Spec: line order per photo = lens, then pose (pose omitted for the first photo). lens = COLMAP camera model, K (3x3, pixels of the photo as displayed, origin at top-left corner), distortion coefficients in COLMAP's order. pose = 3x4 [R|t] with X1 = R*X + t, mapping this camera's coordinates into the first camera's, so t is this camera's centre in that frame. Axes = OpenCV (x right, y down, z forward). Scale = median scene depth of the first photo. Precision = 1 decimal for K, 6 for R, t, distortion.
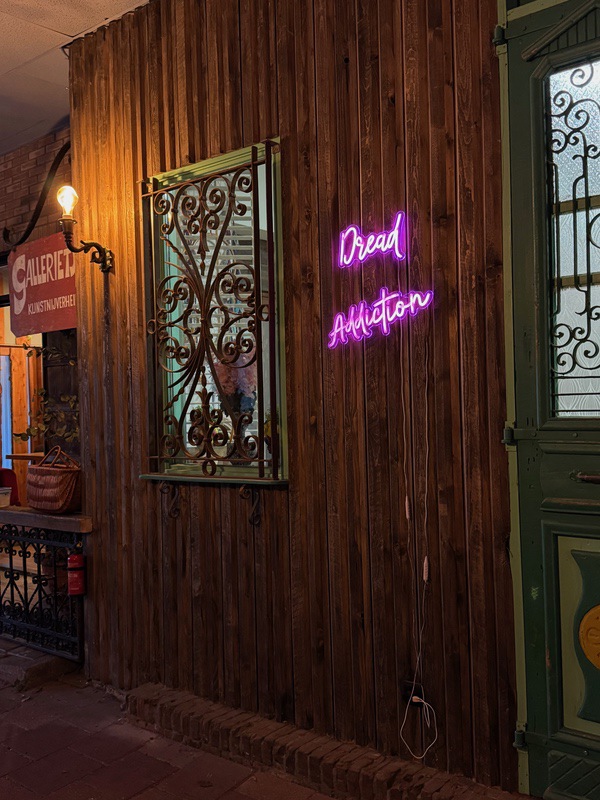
lens RADIAL K [[812.3, 0, 300.3], [0, 812.3, 401.1], [0, 0, 1]] dist [0.003994, 0.000000]
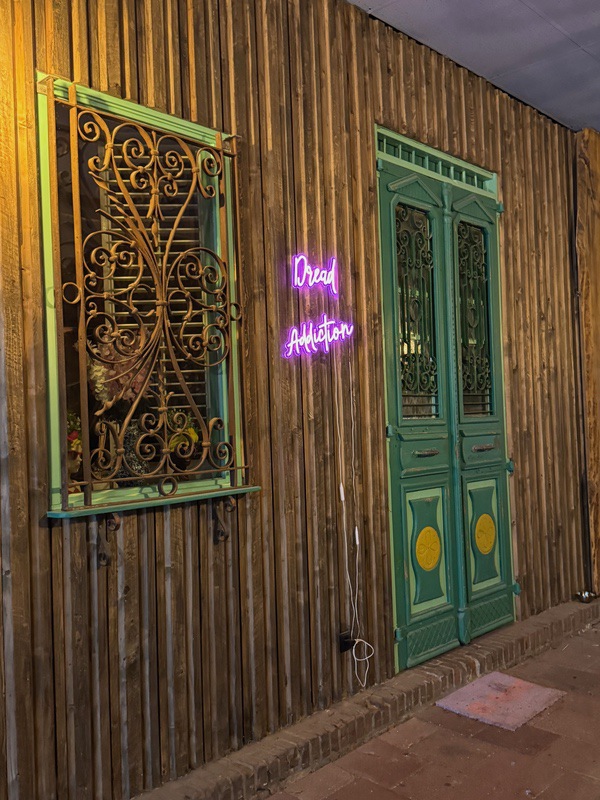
lens RADIAL K [[812.3, 0, 300.2], [0, 812.3, 400.5], [0, 0, 1]] dist [0.003994, 0.000000]
pose [[0.004915, 0.054984, 0.998475, -1.099238], [0.033549, 0.997916, -0.055119, 0.055840], [-0.999425, 0.033769, 0.003060, 1.028719]]
